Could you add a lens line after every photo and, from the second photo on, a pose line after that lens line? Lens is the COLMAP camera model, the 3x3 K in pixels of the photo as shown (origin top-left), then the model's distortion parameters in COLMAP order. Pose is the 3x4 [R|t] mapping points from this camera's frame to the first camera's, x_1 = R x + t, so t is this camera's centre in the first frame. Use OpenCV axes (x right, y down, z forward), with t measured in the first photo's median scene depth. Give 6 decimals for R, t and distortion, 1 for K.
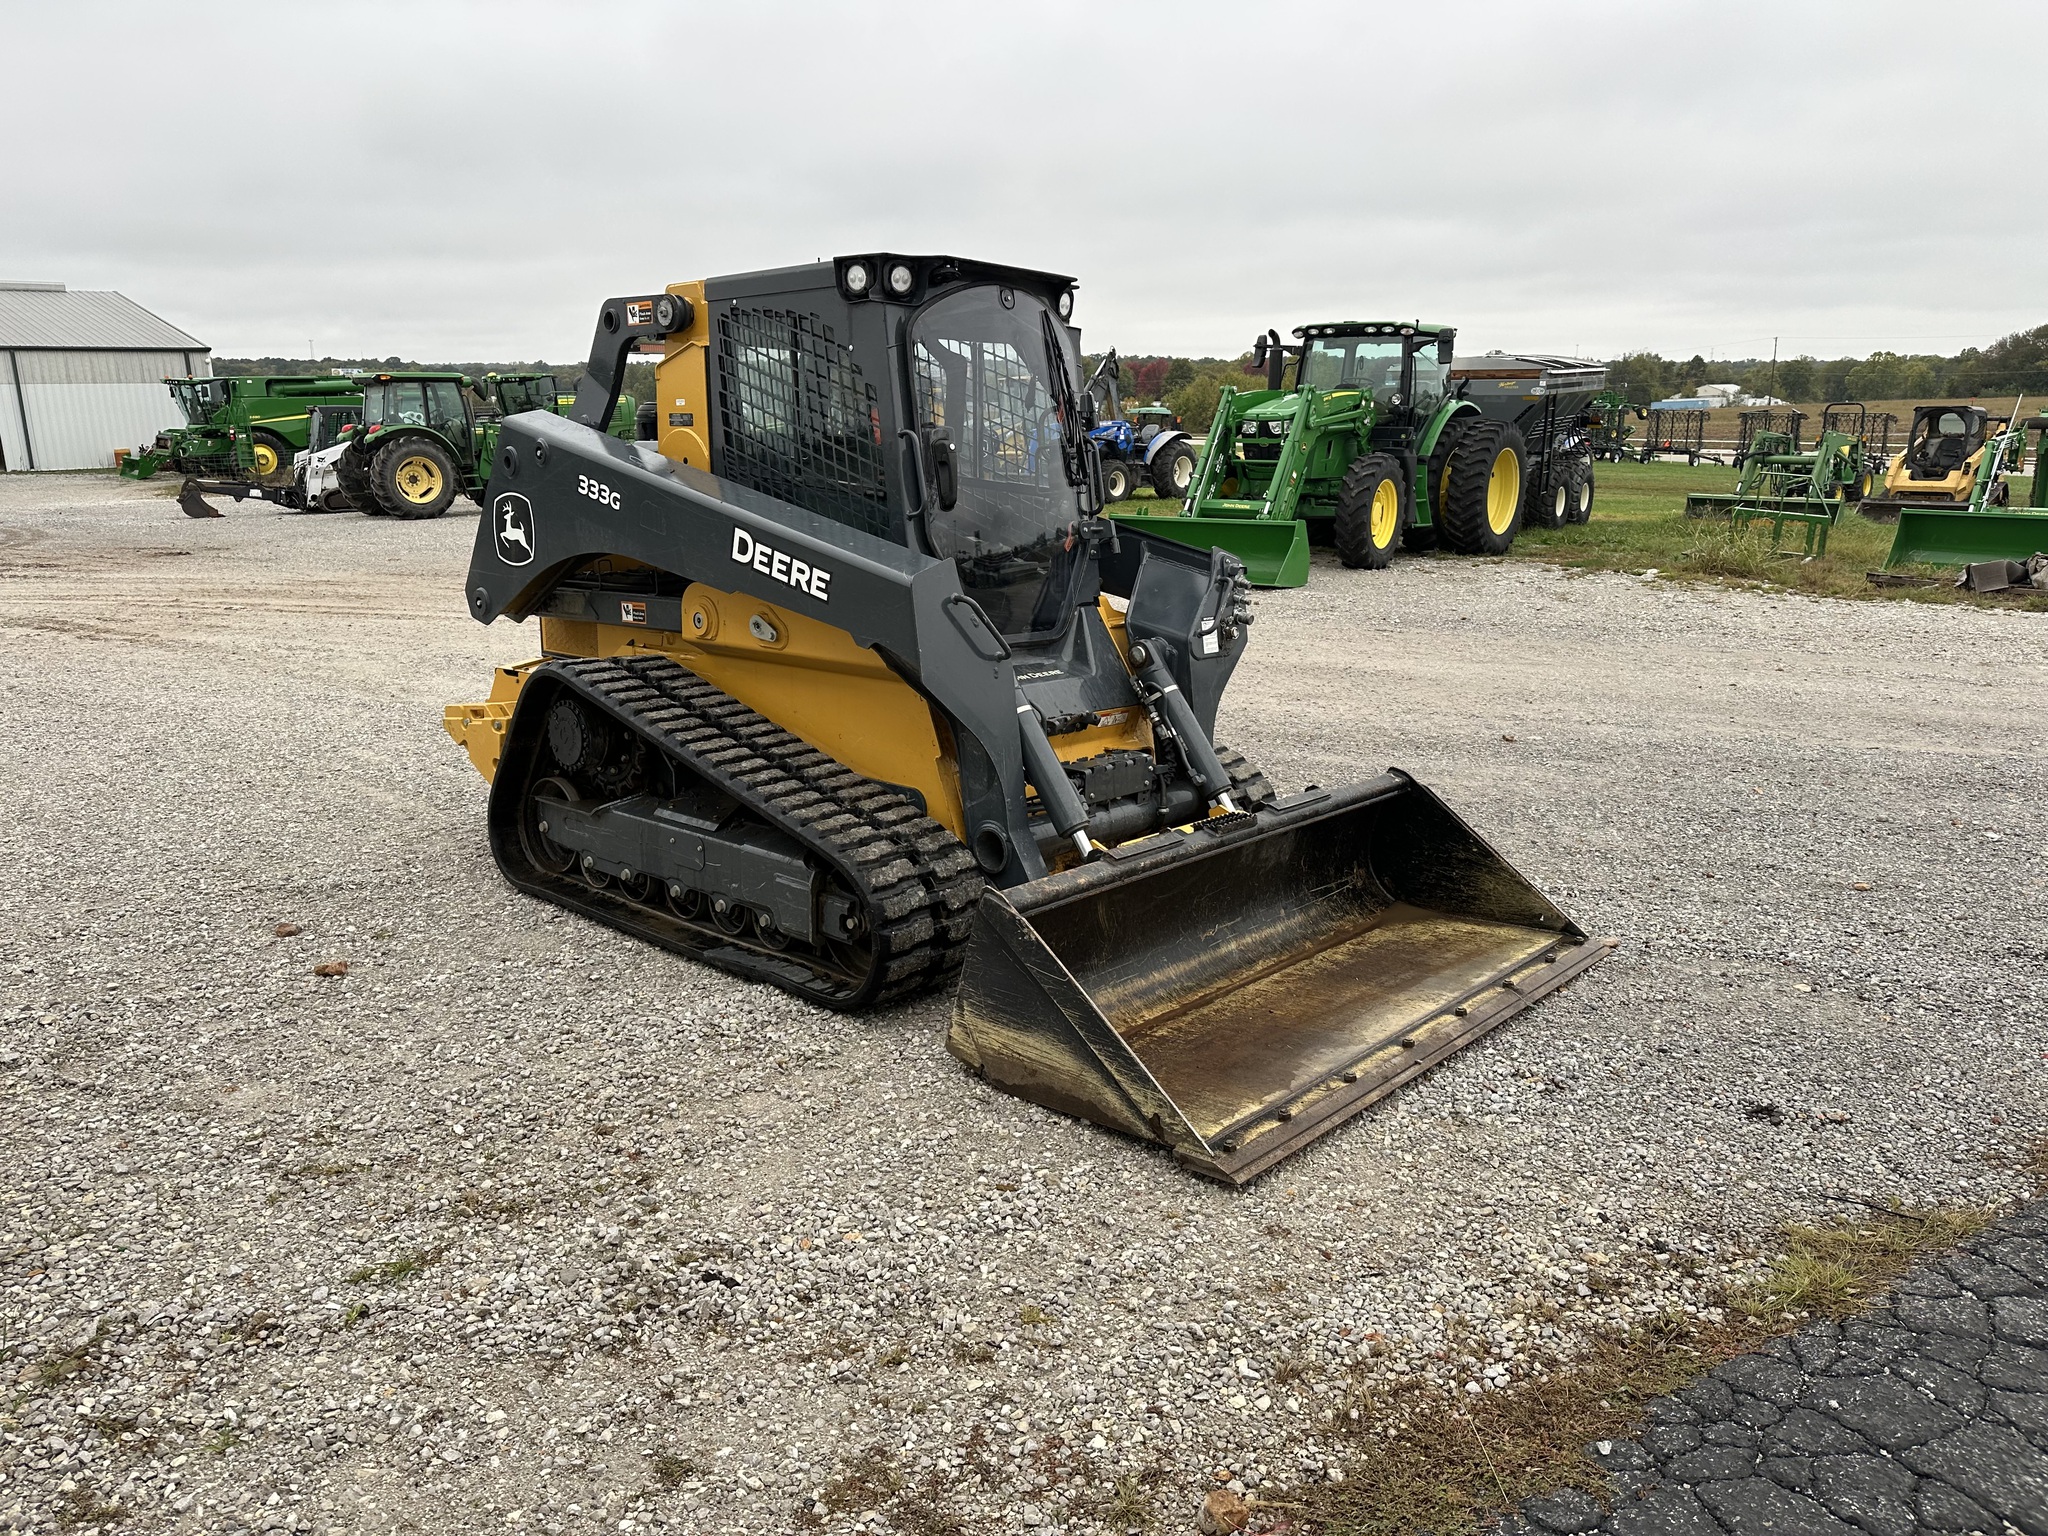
lens RADIAL K [[1432.5, 0, 1010.1], [0, 1432.5, 756.6], [0, 0, 1]] dist [0.099610, -0.167190]
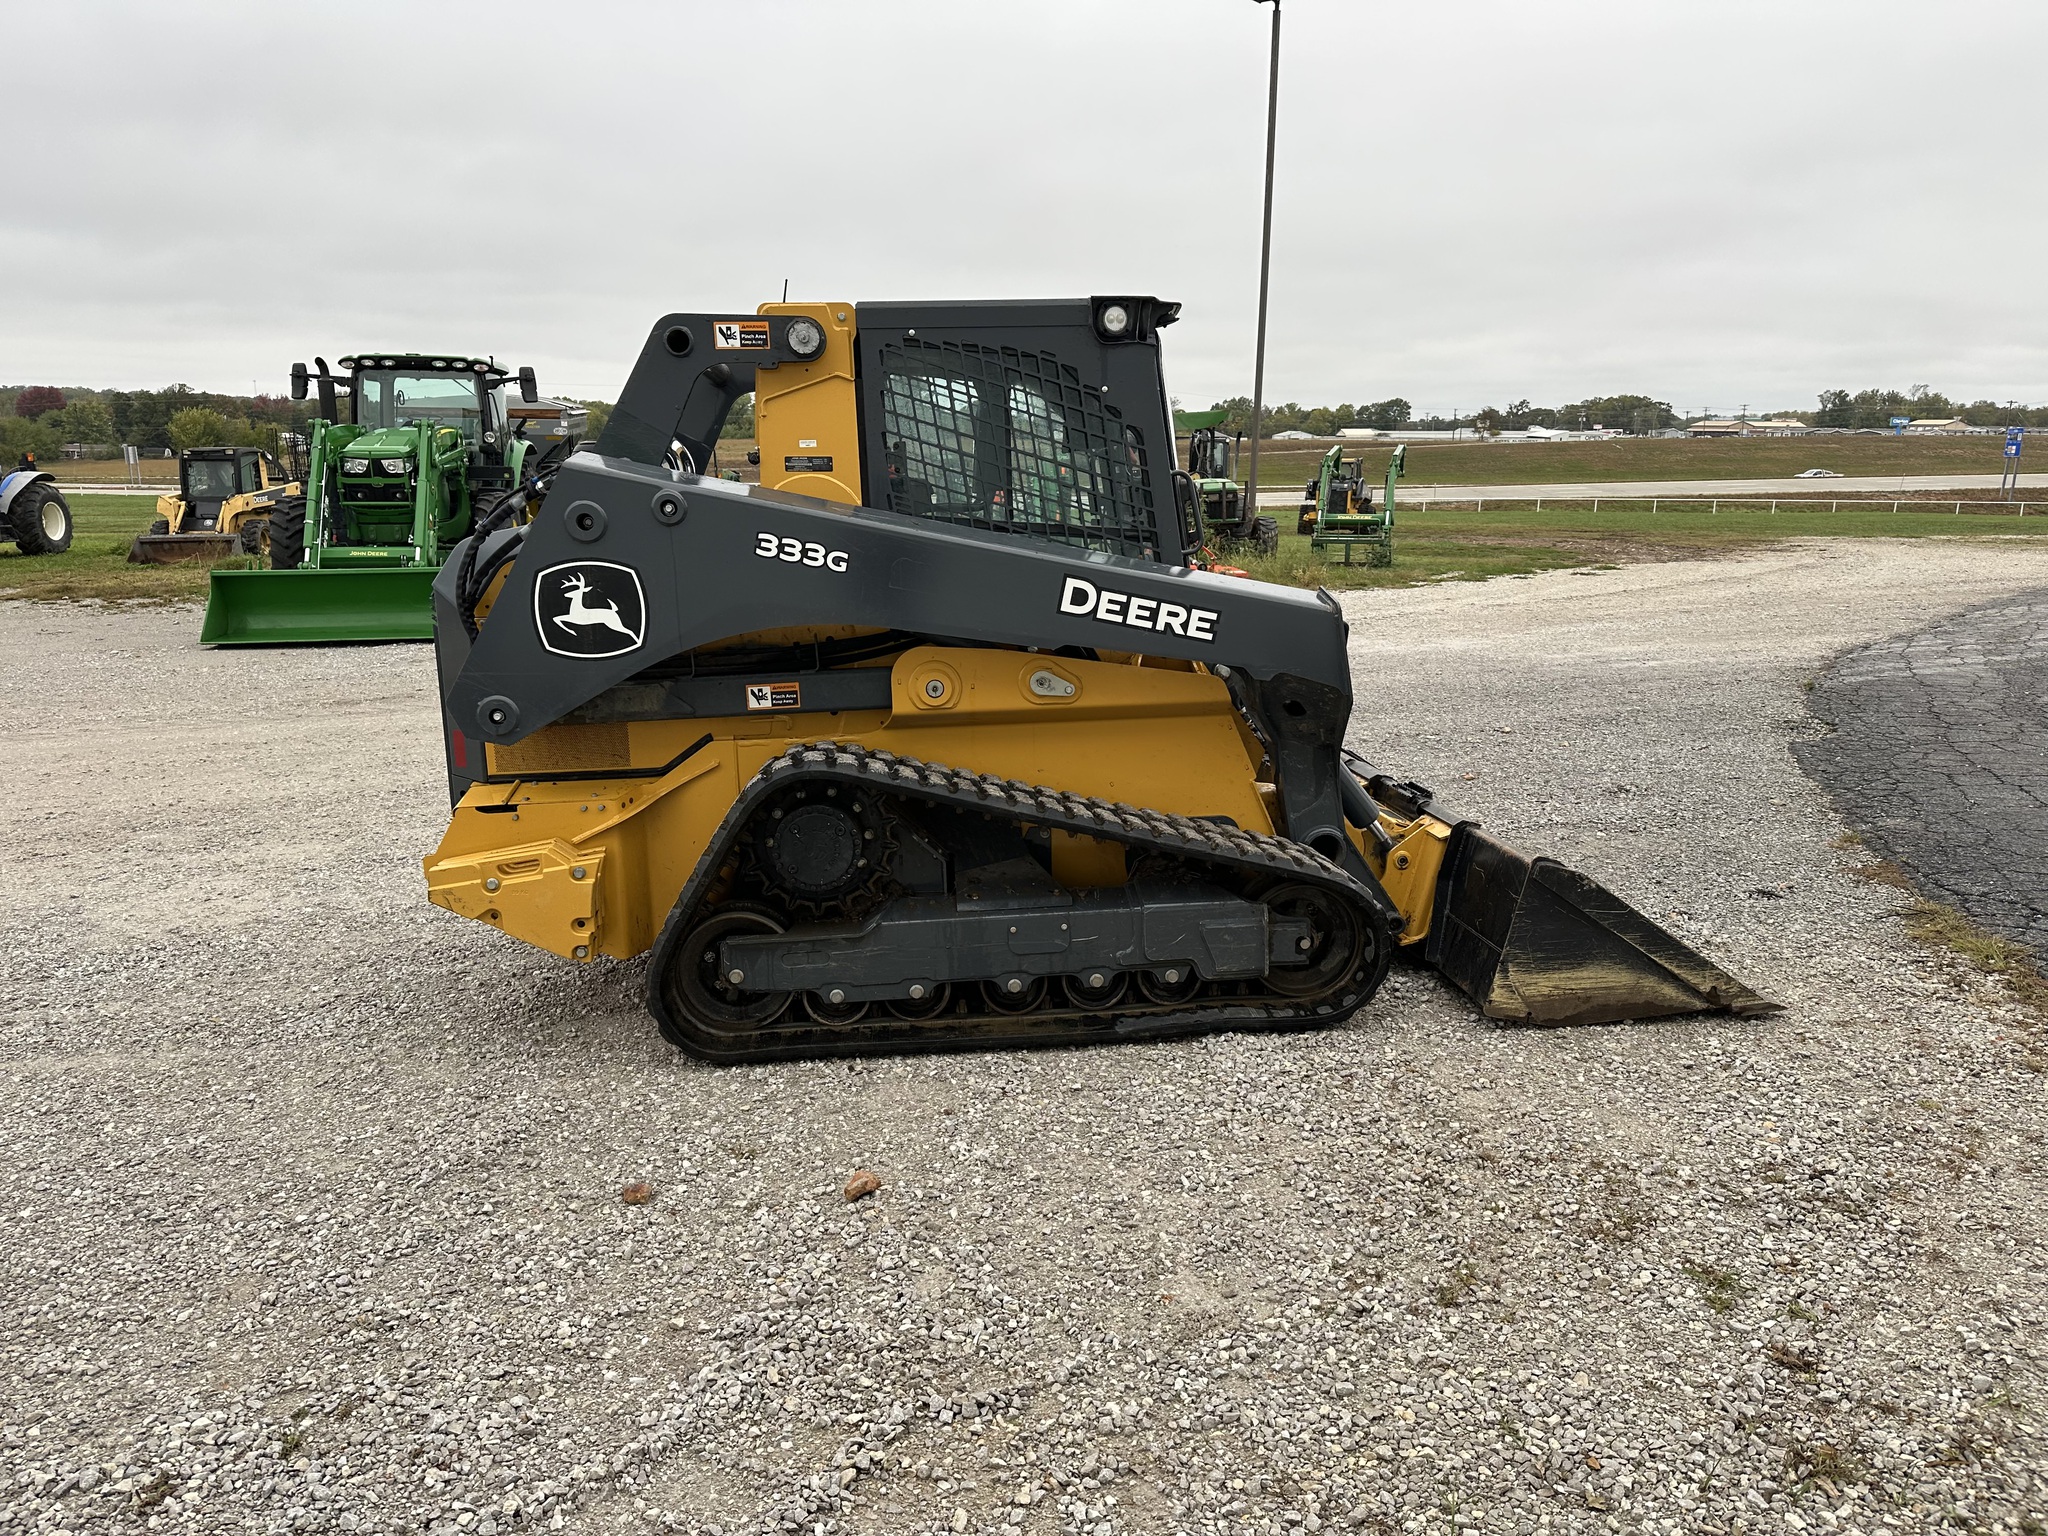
lens RADIAL K [[1429.1, 0, 1030.5], [0, 1429.1, 758.4], [0, 0, 1]] dist [0.123411, -0.167830]
pose [[0.662335, -0.157137, 0.732544, -0.825121], [0.175529, 0.983091, 0.052176, -0.087456], [-0.728356, 0.094025, 0.678717, 0.360309]]
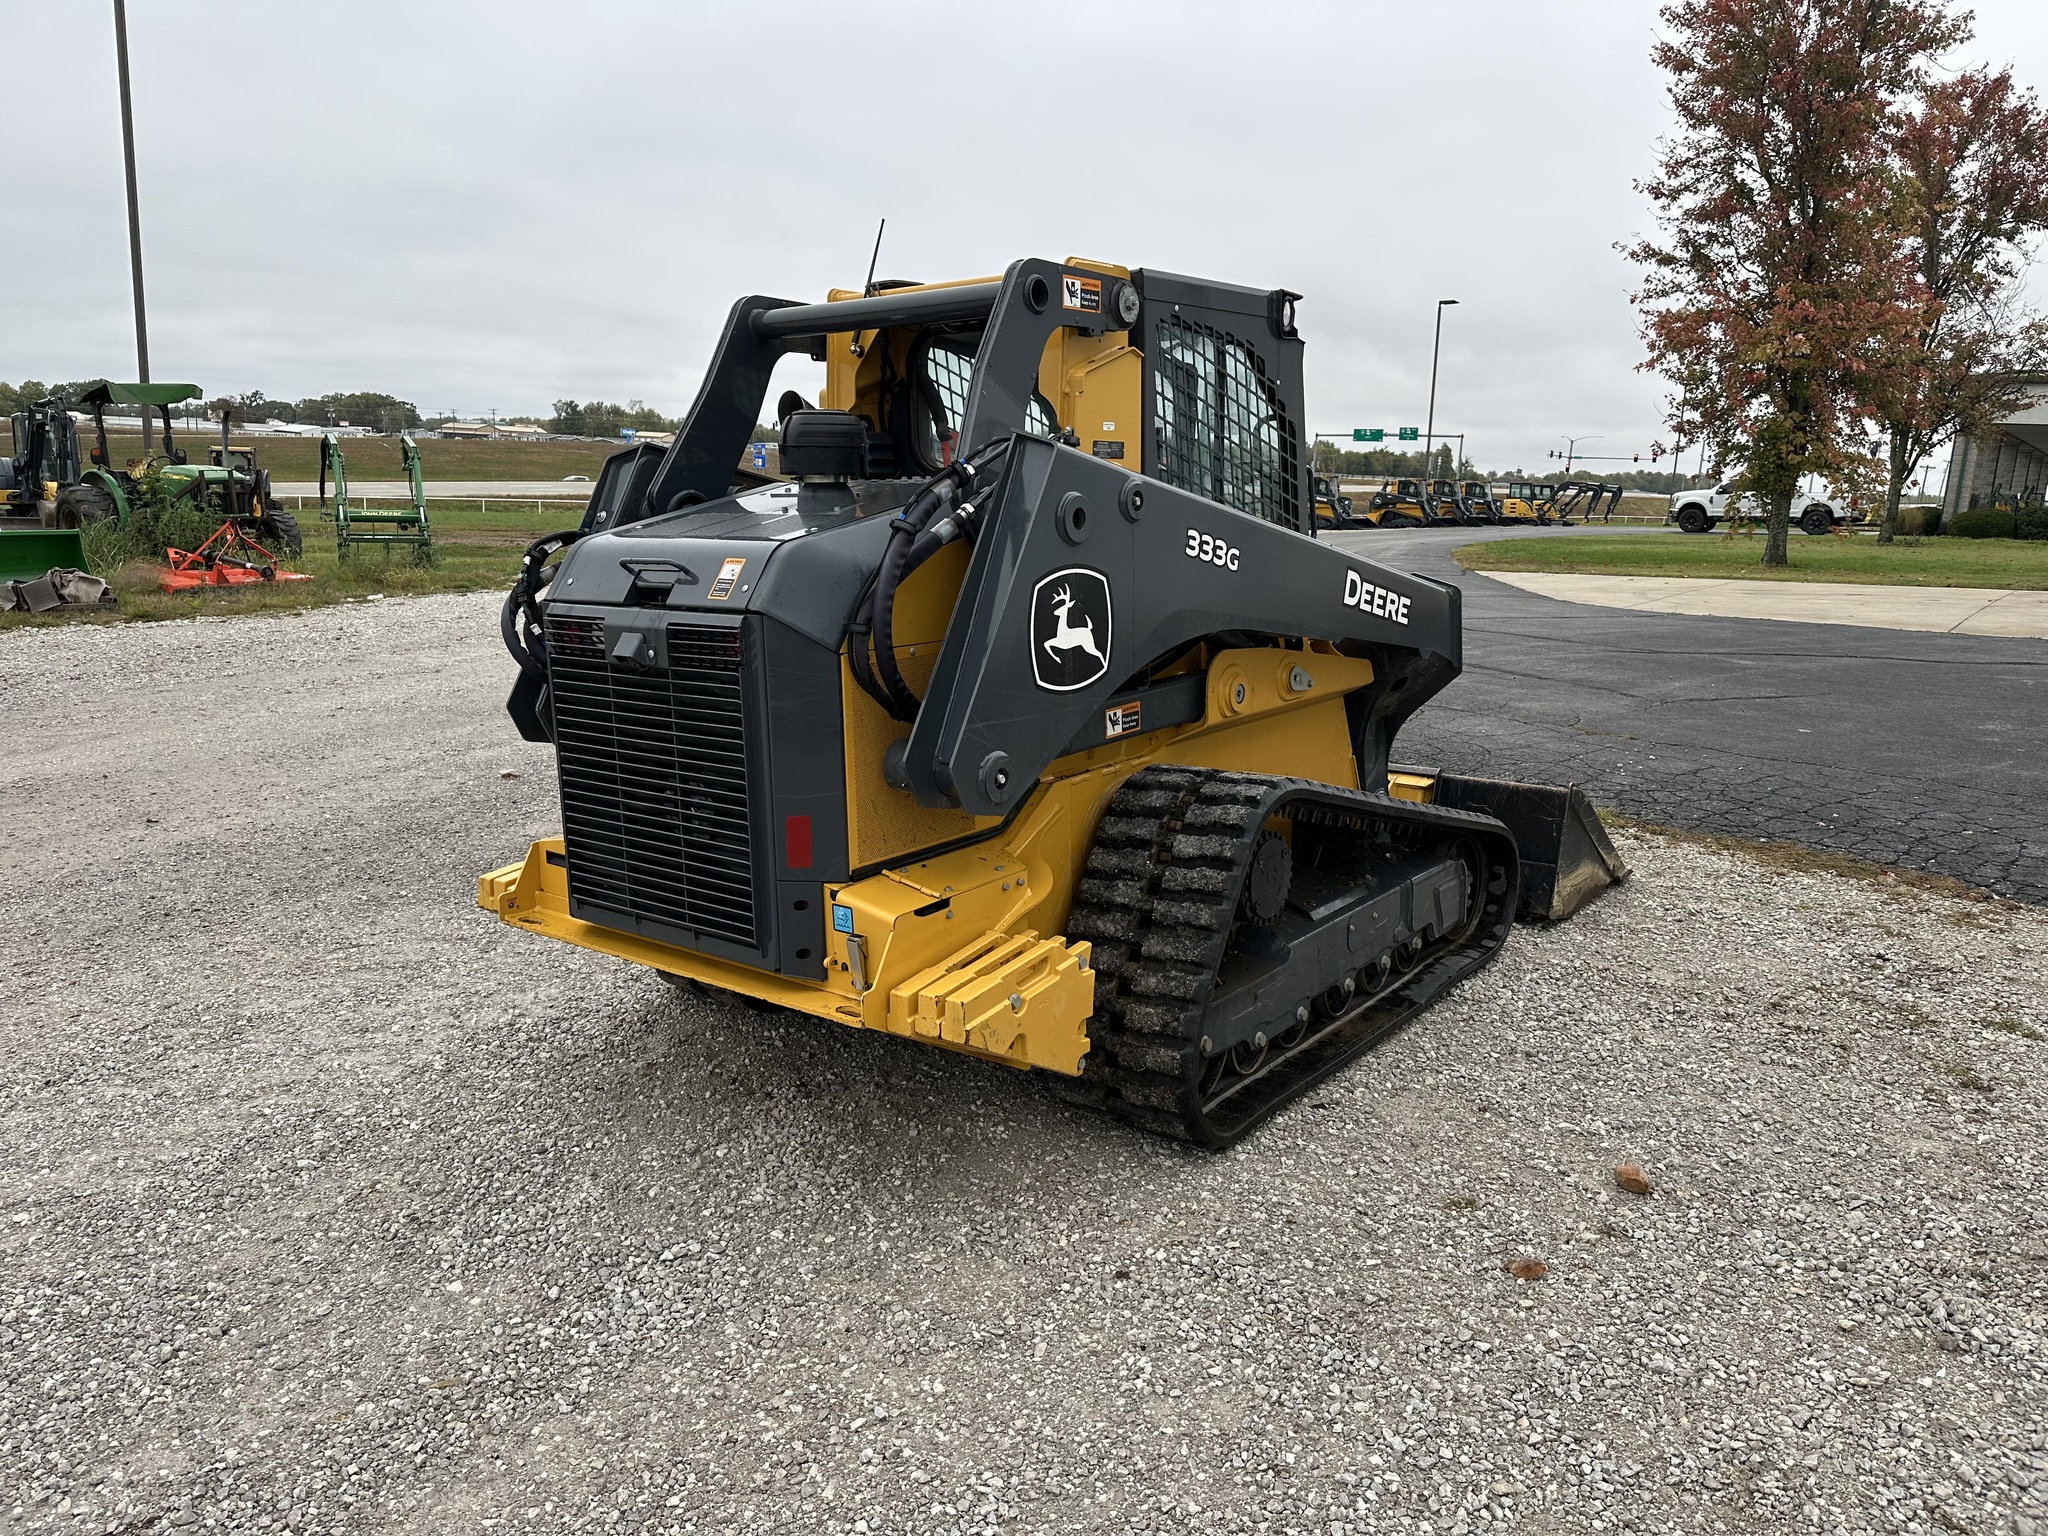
lens RADIAL K [[1441.1, 0, 1036.8], [0, 1441.1, 763.3], [0, 0, 1]] dist [0.128962, -0.167514]
pose [[-0.082258, -0.200790, 0.976175, -1.021750], [0.204139, 0.955331, 0.213704, -0.256674], [-0.975480, 0.216854, -0.037595, 1.146932]]
